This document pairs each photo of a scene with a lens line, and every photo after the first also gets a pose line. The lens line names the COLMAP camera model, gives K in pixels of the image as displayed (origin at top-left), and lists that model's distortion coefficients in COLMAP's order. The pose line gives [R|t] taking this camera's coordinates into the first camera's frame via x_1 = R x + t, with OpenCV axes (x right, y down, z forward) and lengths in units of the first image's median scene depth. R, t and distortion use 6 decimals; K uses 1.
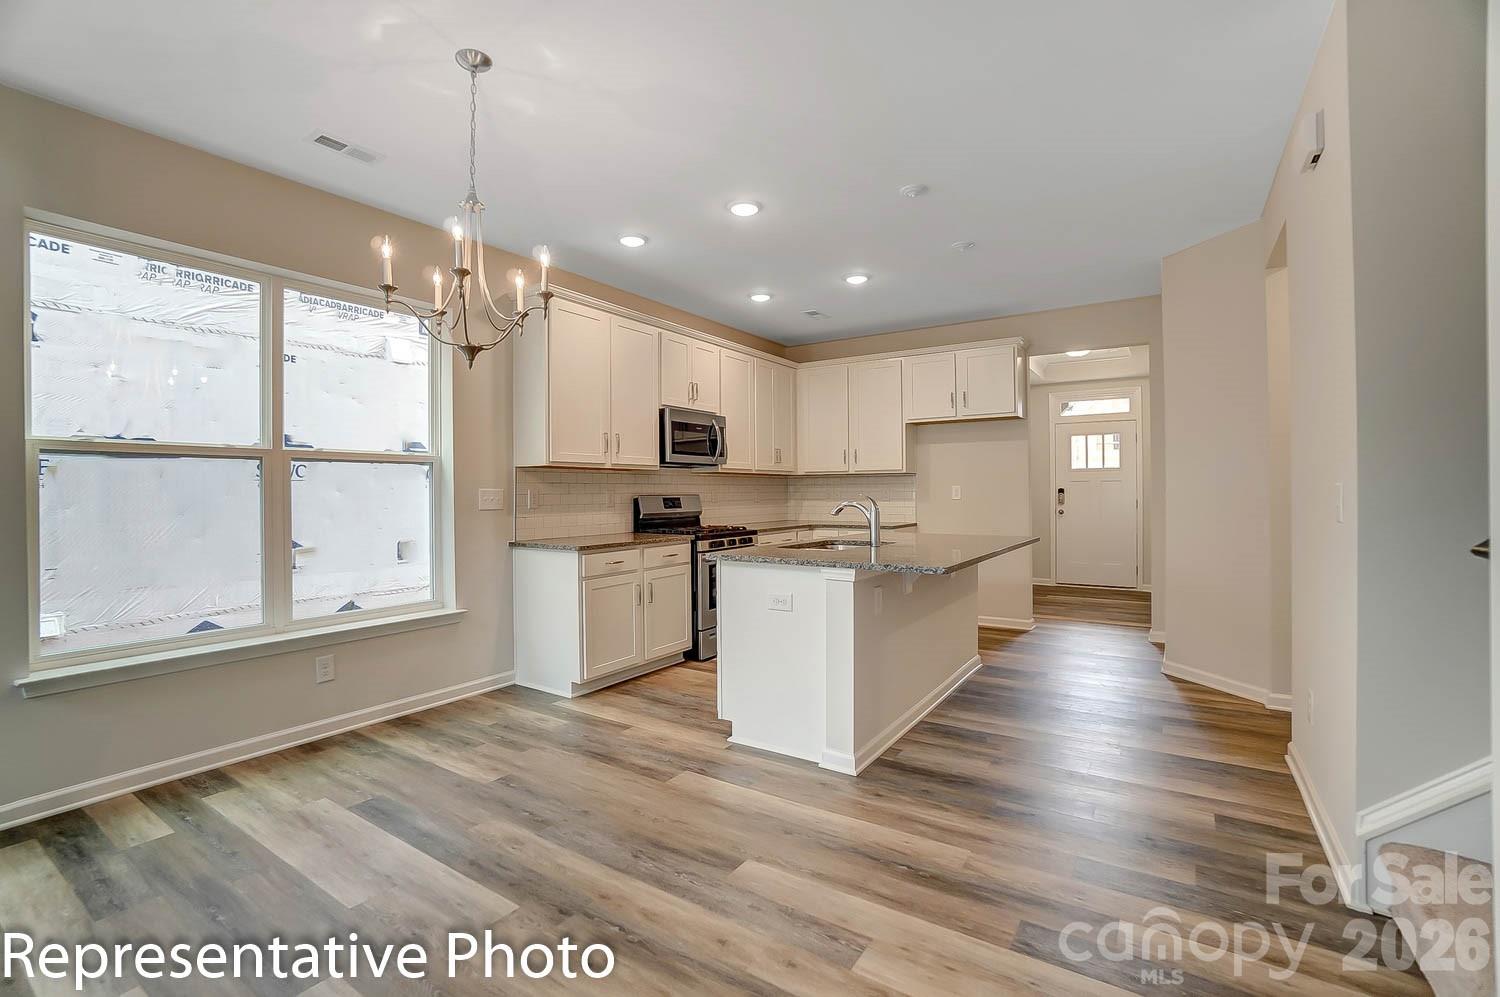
lens RADIAL K [[664.6, 0, 740.8], [0, 664.6, 489.5], [0, 0, 1]] dist [-0.046036, 0.013088]
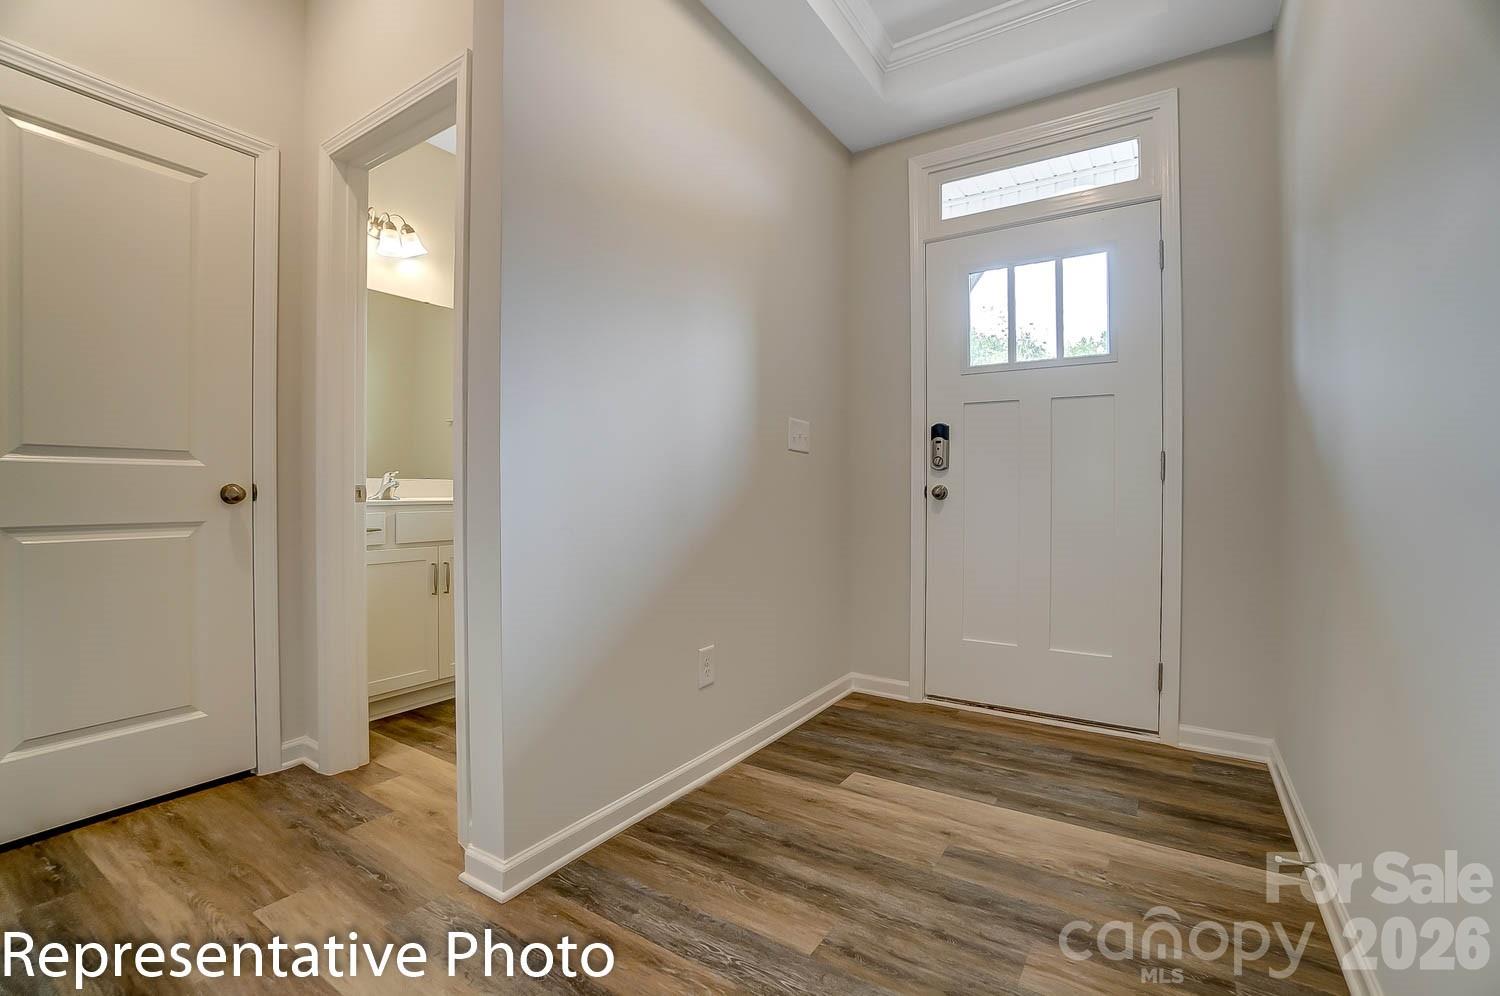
lens RADIAL K [[664.6, 0, 747.2], [0, 664.6, 497.5], [0, 0, 1]] dist [-0.046036, 0.013088]
pose [[0.999993, -0.002057, 0.003041, 0.632258], [0.002013, 0.999894, 0.014413, 0.051917], [-0.003070, -0.014407, 0.999891, 1.069880]]
